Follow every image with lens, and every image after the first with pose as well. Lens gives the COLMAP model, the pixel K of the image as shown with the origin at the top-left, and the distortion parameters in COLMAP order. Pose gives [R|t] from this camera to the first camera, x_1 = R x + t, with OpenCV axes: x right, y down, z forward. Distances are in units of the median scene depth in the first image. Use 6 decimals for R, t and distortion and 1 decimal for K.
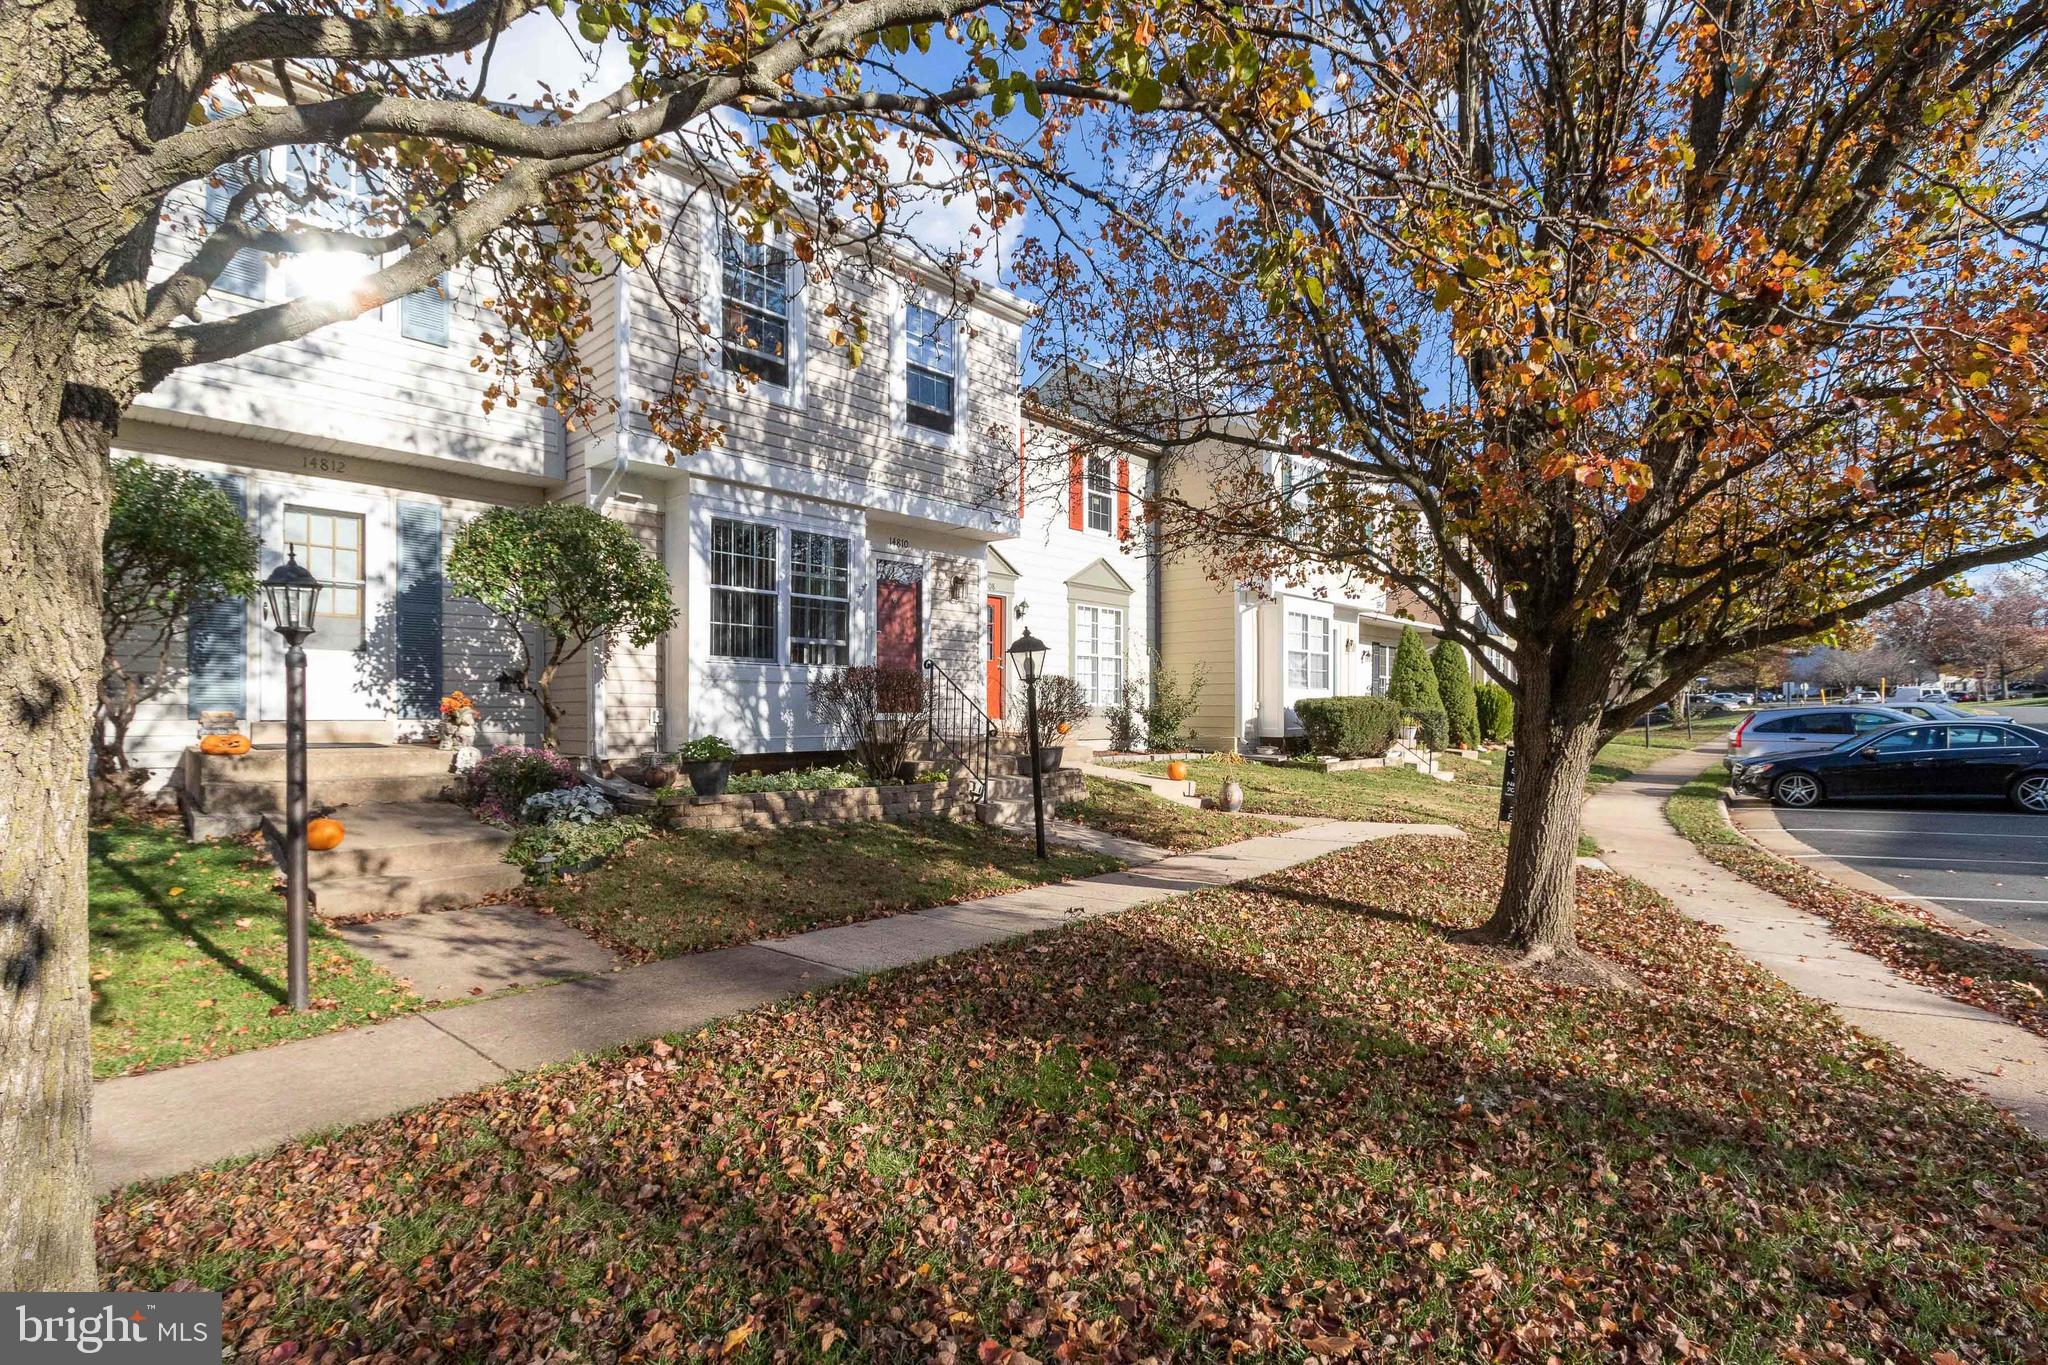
lens RADIAL K [[955.6, 0, 1041.0], [0, 955.6, 737.3], [0, 0, 1]] dist [0.001406, -0.000539]
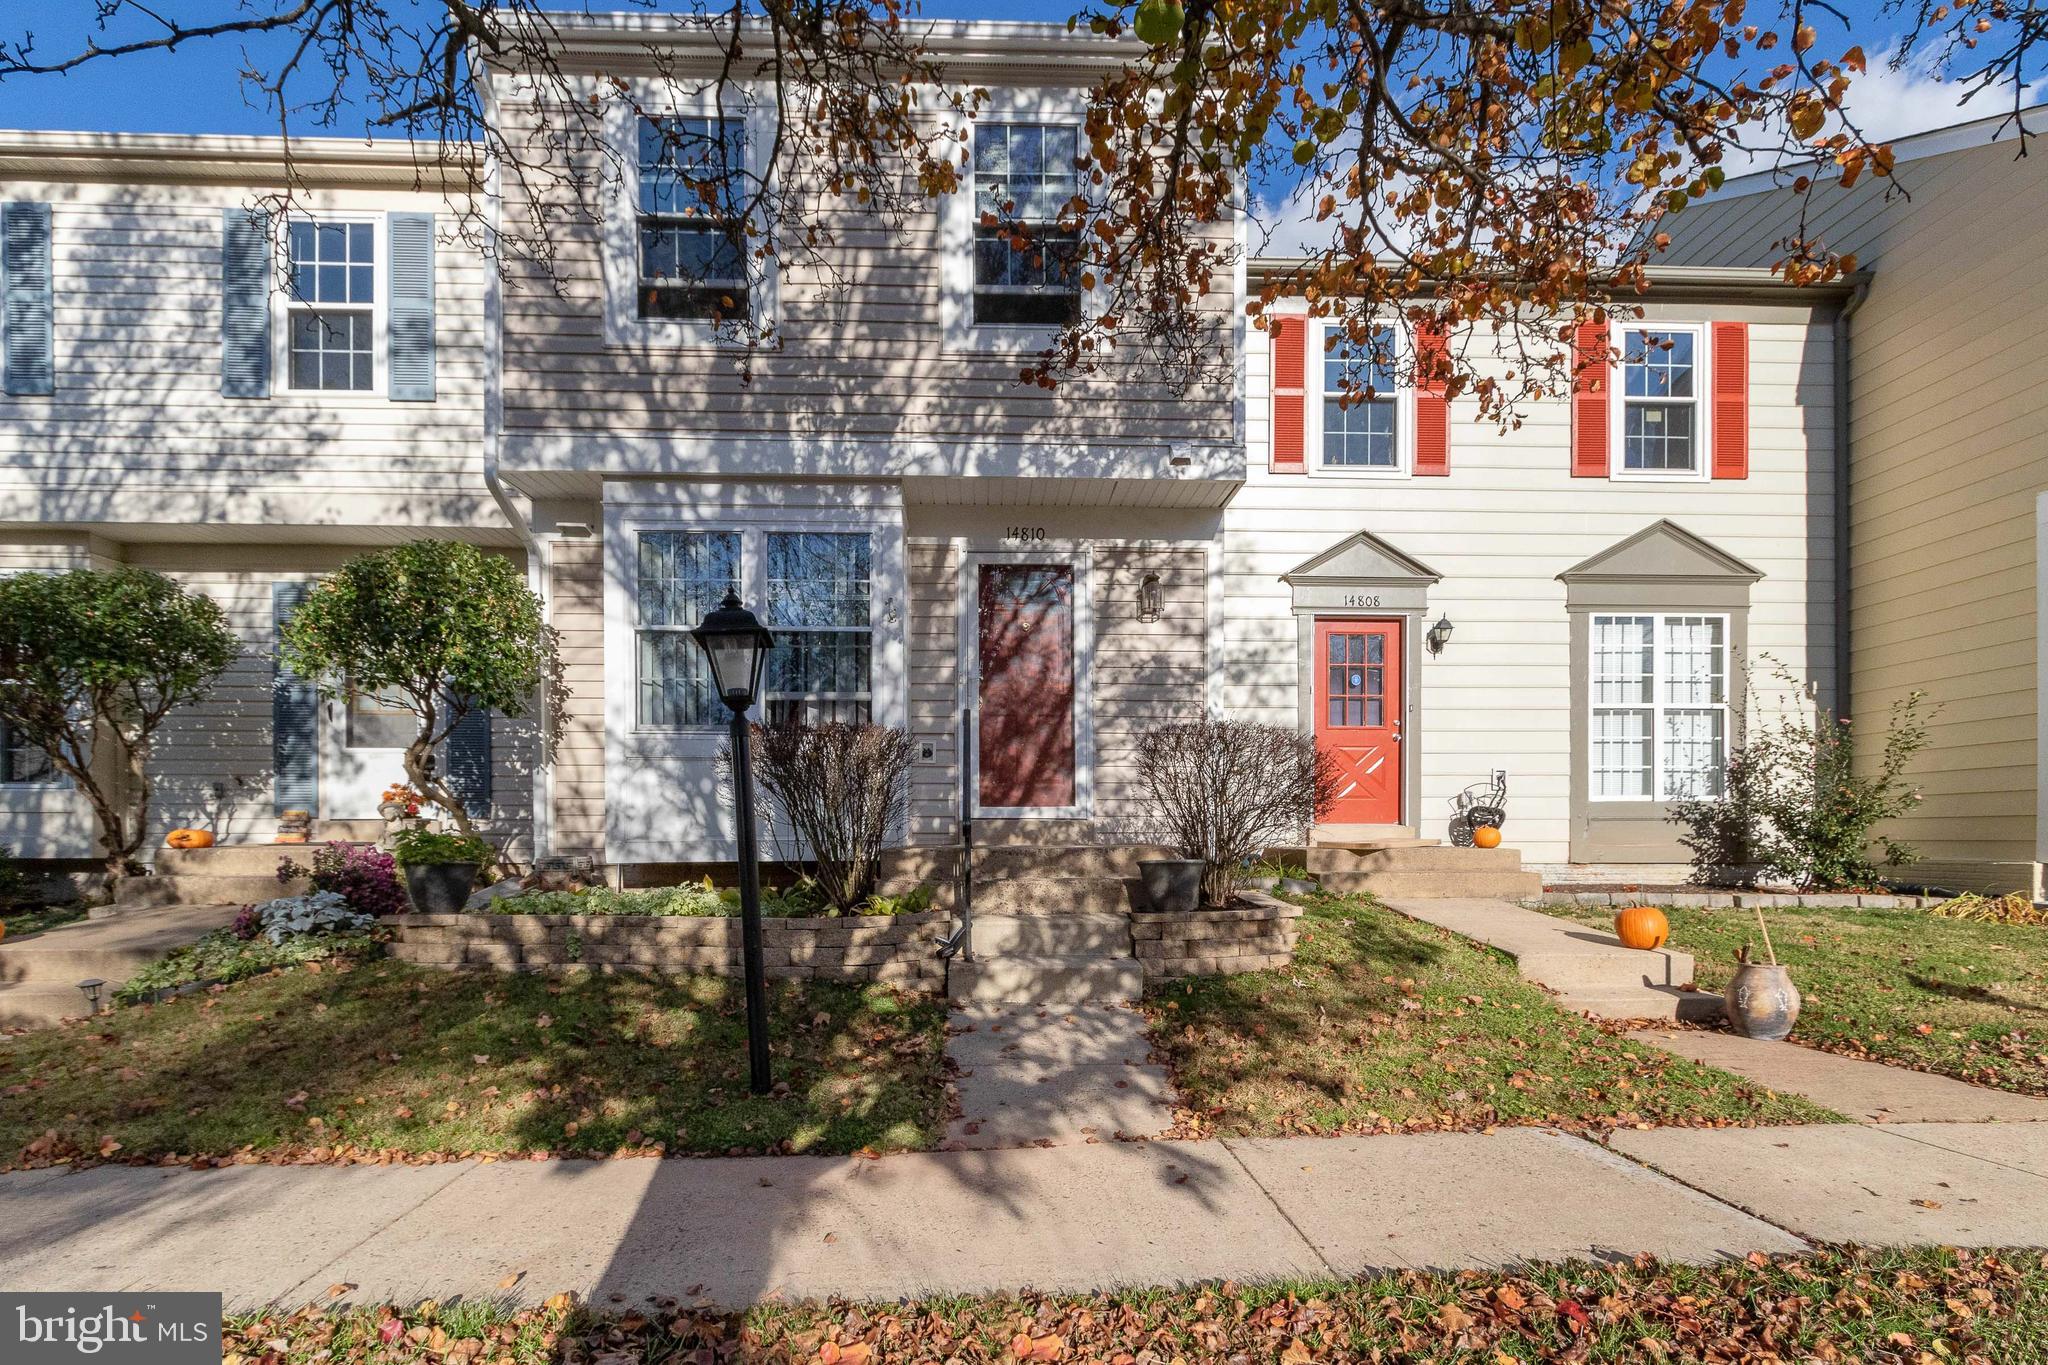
lens RADIAL K [[968.5, 0, 1055.4], [0, 968.5, 862.7], [0, 0, 1]] dist [0.006445, -0.002681]
pose [[0.697938, 0.010100, -0.716087, 0.378536], [-0.015647, 0.999877, -0.001148, 0.014531], [0.715987, 0.012006, 0.698010, 0.677880]]
